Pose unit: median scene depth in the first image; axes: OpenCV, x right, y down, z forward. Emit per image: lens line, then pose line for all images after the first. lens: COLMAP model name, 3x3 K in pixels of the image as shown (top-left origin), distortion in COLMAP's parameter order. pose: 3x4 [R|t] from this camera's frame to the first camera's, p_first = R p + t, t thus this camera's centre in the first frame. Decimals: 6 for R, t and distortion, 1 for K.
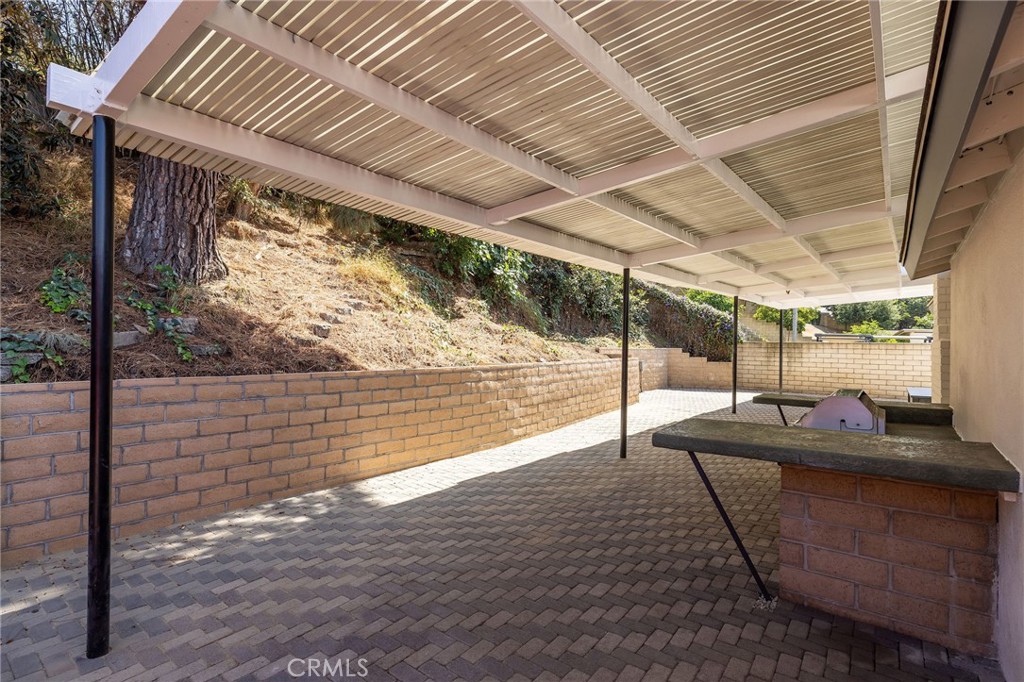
lens RADIAL K [[495.7, 0, 513.2], [0, 495.7, 341.1], [0, 0, 1]] dist [-0.003380, 0.001456]
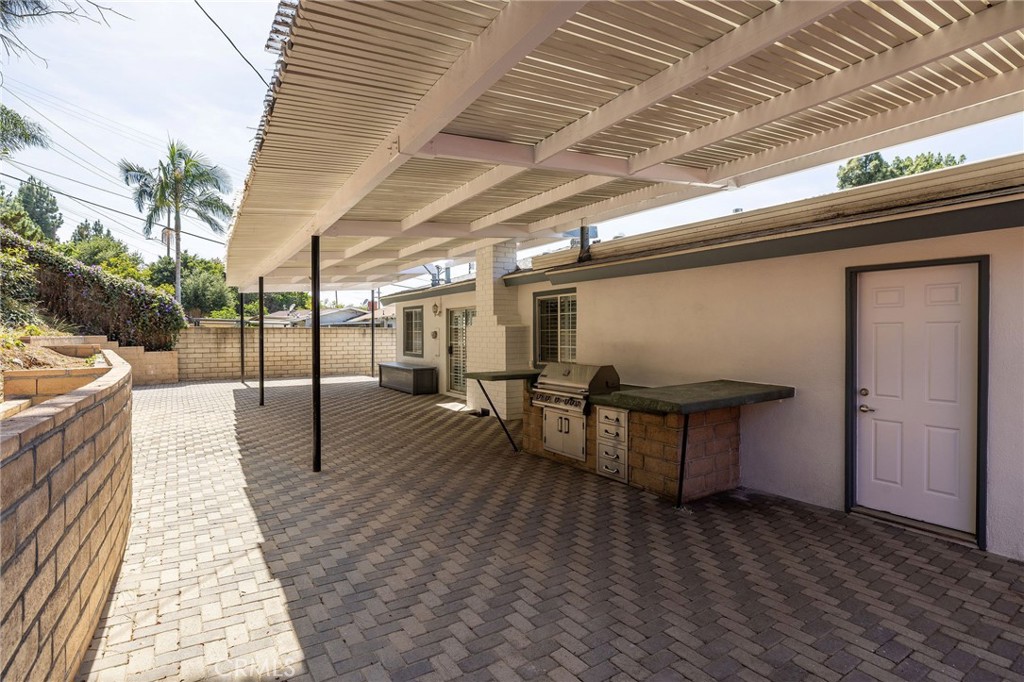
lens RADIAL K [[495.7, 0, 512.6], [0, 495.7, 338.5], [0, 0, 1]] dist [-0.003380, 0.001456]
pose [[0.324791, -0.024039, 0.945480, -0.597954], [-0.000127, 0.999676, 0.025460, -0.001431], [-0.945786, -0.008389, 0.324683, 0.608051]]
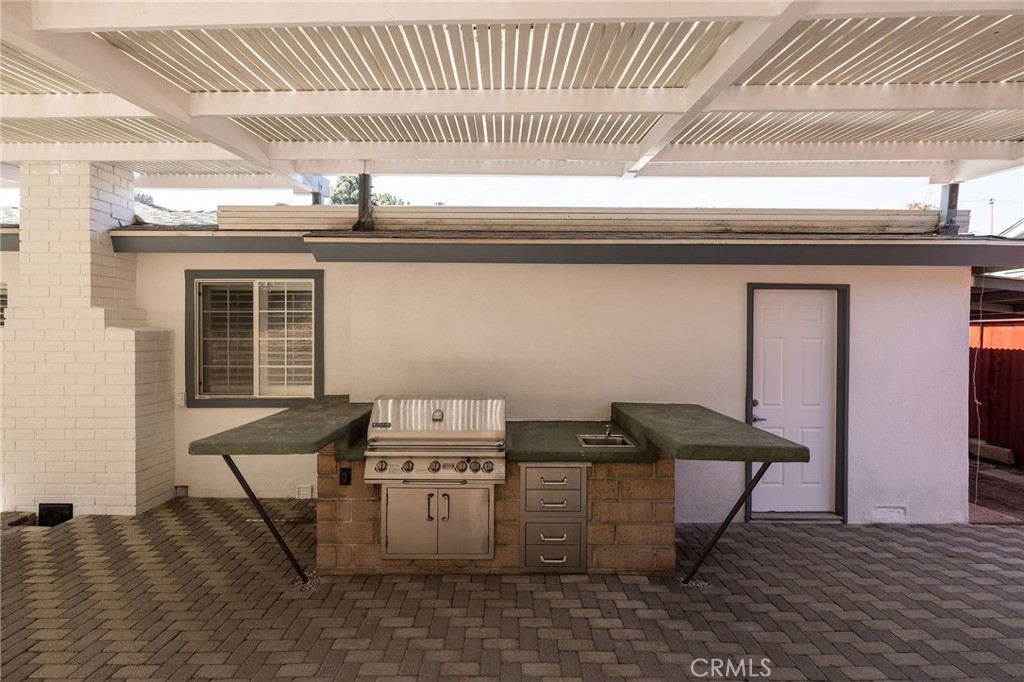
lens RADIAL K [[495.7, 0, 512.0], [0, 495.7, 340.5], [0, 0, 1]] dist [-0.003380, 0.001456]
pose [[-0.600768, -0.020082, 0.799171, -0.072309], [-0.016890, 0.999780, 0.012426, -0.004364], [-0.799245, -0.006032, -0.600975, 1.179266]]
